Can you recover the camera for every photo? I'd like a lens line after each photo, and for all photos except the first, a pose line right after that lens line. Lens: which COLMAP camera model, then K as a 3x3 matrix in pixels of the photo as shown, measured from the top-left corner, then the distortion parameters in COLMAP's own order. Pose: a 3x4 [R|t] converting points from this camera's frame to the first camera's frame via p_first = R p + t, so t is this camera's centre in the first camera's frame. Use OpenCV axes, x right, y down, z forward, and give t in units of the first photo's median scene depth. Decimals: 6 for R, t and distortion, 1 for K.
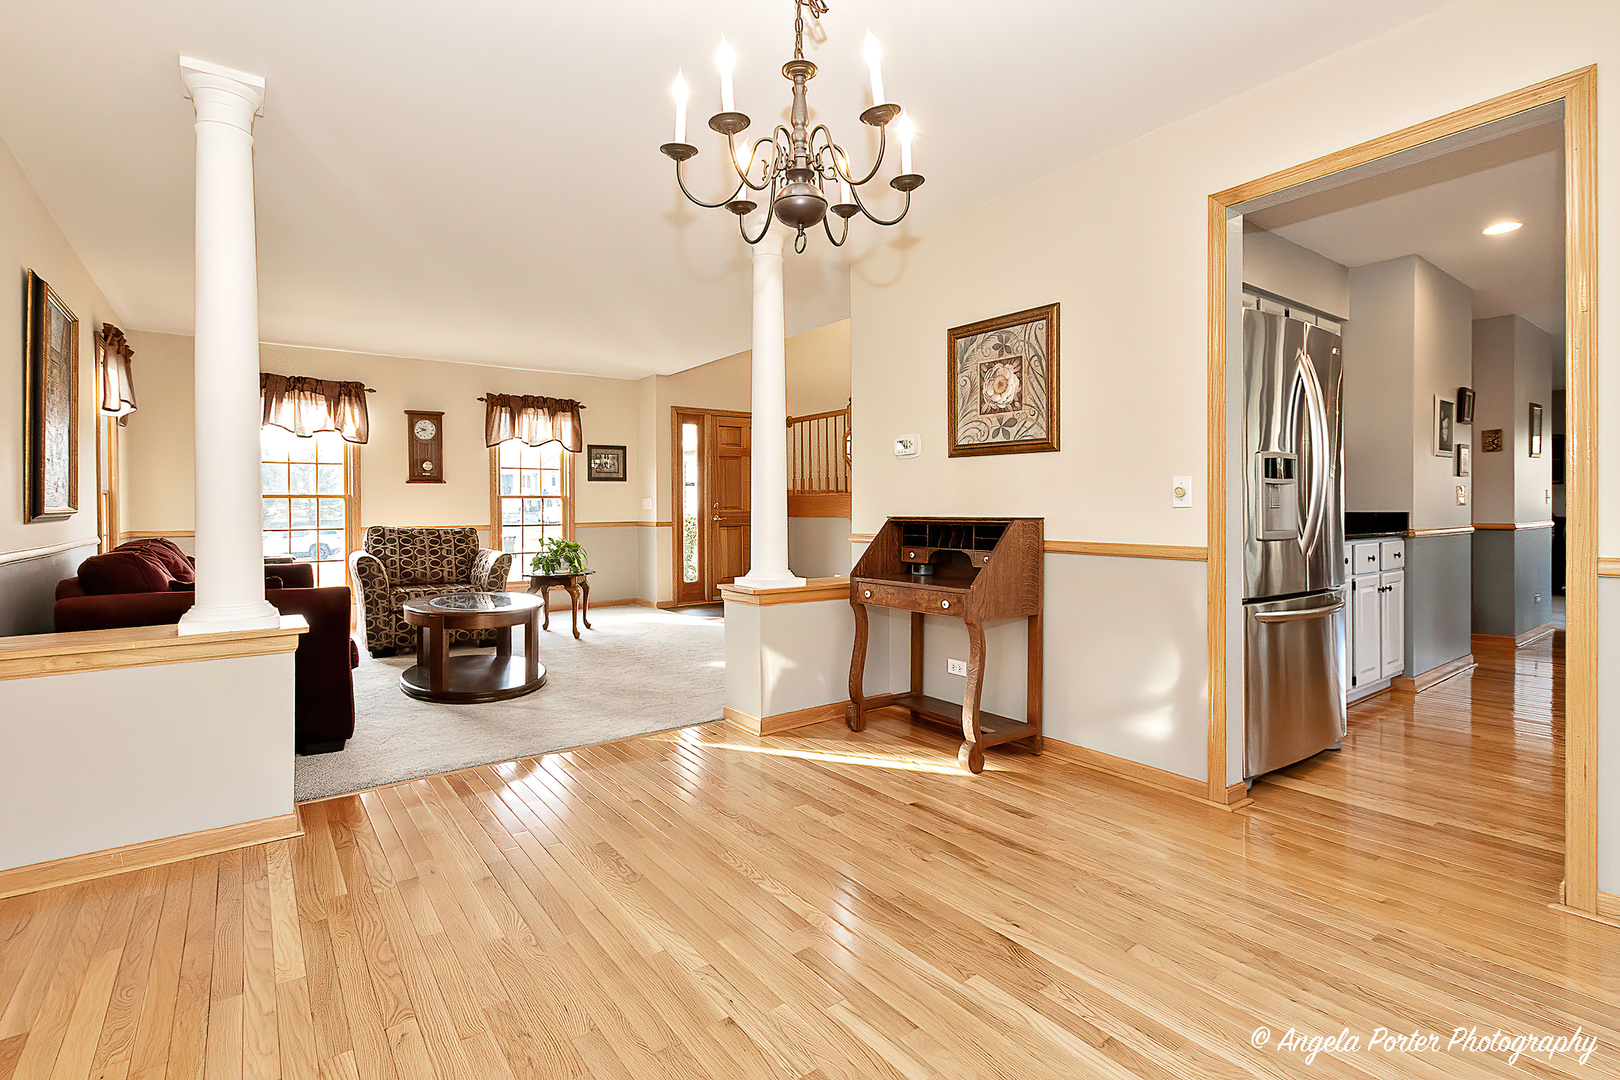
lens RADIAL K [[765.0, 0, 810.8], [0, 765.0, 507.0], [0, 0, 1]] dist [0.000772, 0.000176]
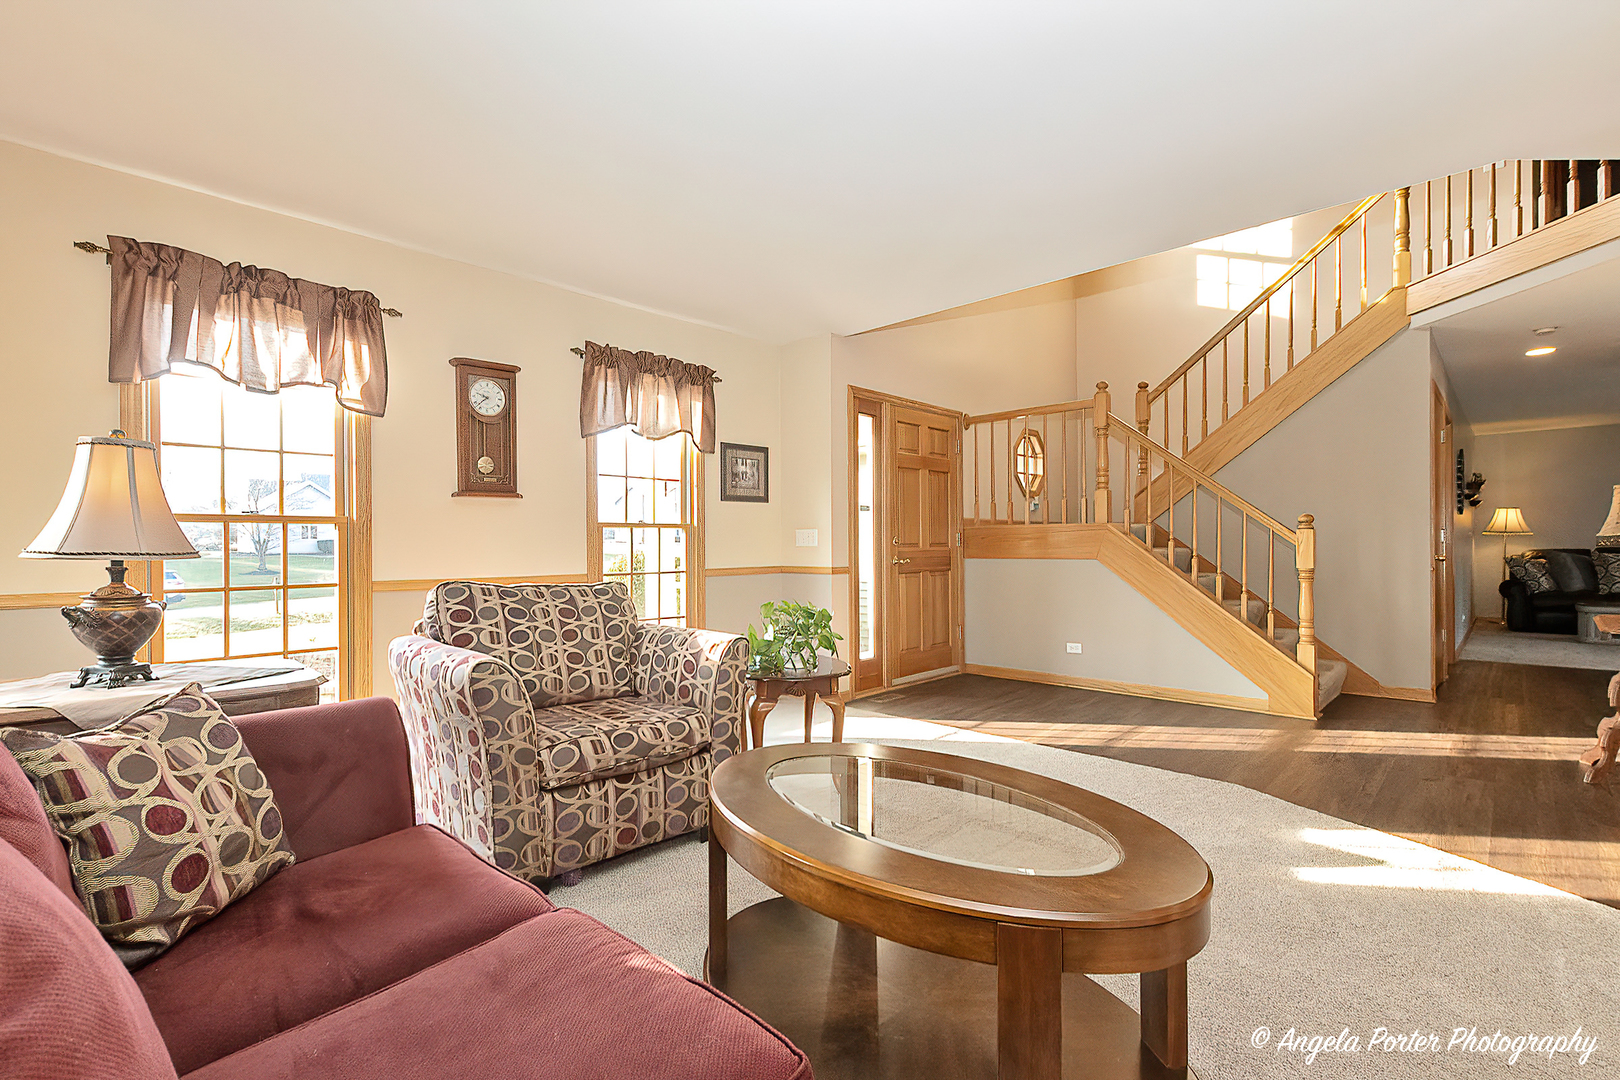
lens RADIAL K [[754.9, 0, 810.0], [0, 754.9, 540.0], [0, 0, 1]] dist [-0.015975, -0.000227]
pose [[0.986031, 0.003546, 0.166522, -0.368696], [-0.002351, 0.999970, -0.007374, 0.002511], [-0.166543, 0.006879, 0.986010, 0.443740]]
